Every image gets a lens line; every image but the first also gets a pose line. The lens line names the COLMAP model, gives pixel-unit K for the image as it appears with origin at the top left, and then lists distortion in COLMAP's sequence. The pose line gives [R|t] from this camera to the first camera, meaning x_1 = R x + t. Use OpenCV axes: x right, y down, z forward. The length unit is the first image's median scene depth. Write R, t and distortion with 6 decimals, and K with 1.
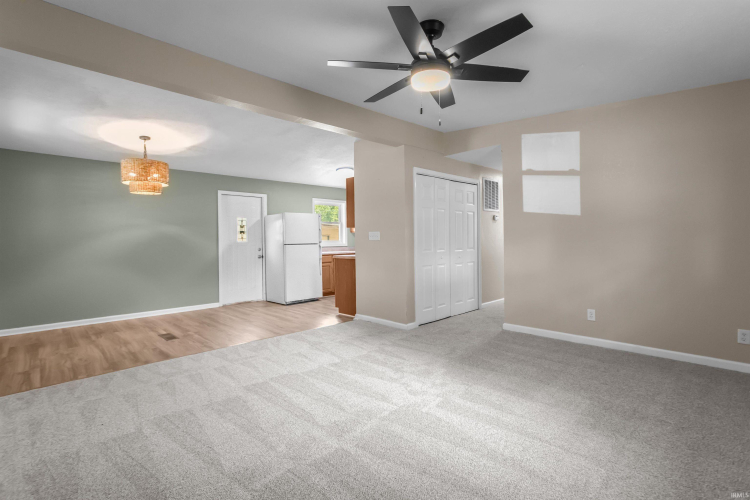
lens RADIAL K [[351.4, 0, 376.9], [0, 351.4, 243.8], [0, 0, 1]] dist [0.001973, 0.000532]
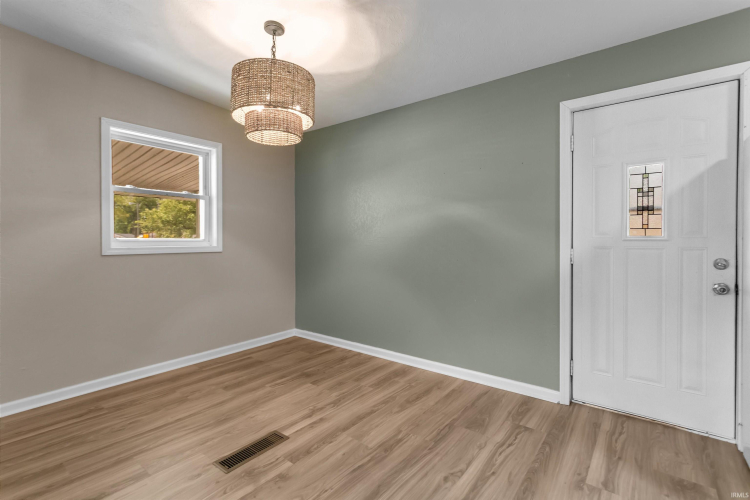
lens RADIAL K [[351.4, 0, 376.9], [0, 351.4, 243.8], [0, 0, 1]] dist [0.001973, 0.000532]
pose [[0.127555, 0.023807, -0.991546, -0.136025], [-0.009907, 0.999693, 0.022728, -0.007659], [0.991782, 0.006924, 0.127752, 1.125691]]
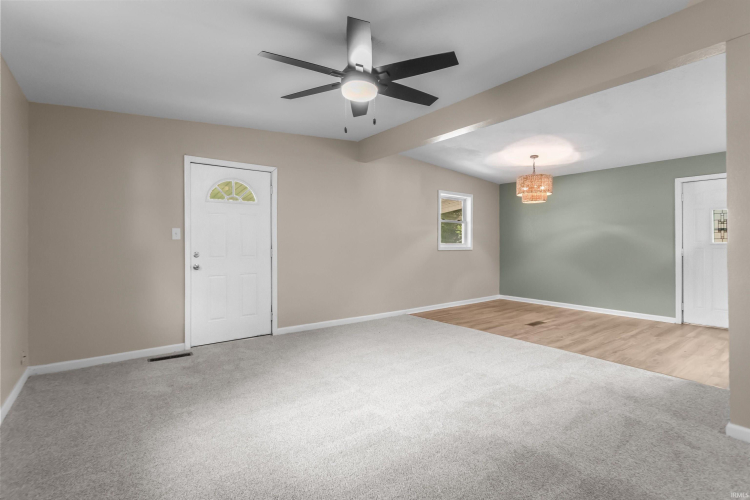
lens RADIAL K [[351.4, 0, 376.9], [0, 351.4, 243.8], [0, 0, 1]] dist [0.001973, 0.000532]
pose [[-0.091564, 0.013417, -0.995709, 0.618748], [-0.007659, 0.999870, 0.014178, -0.014223], [0.995770, 0.008924, -0.091449, 0.592666]]
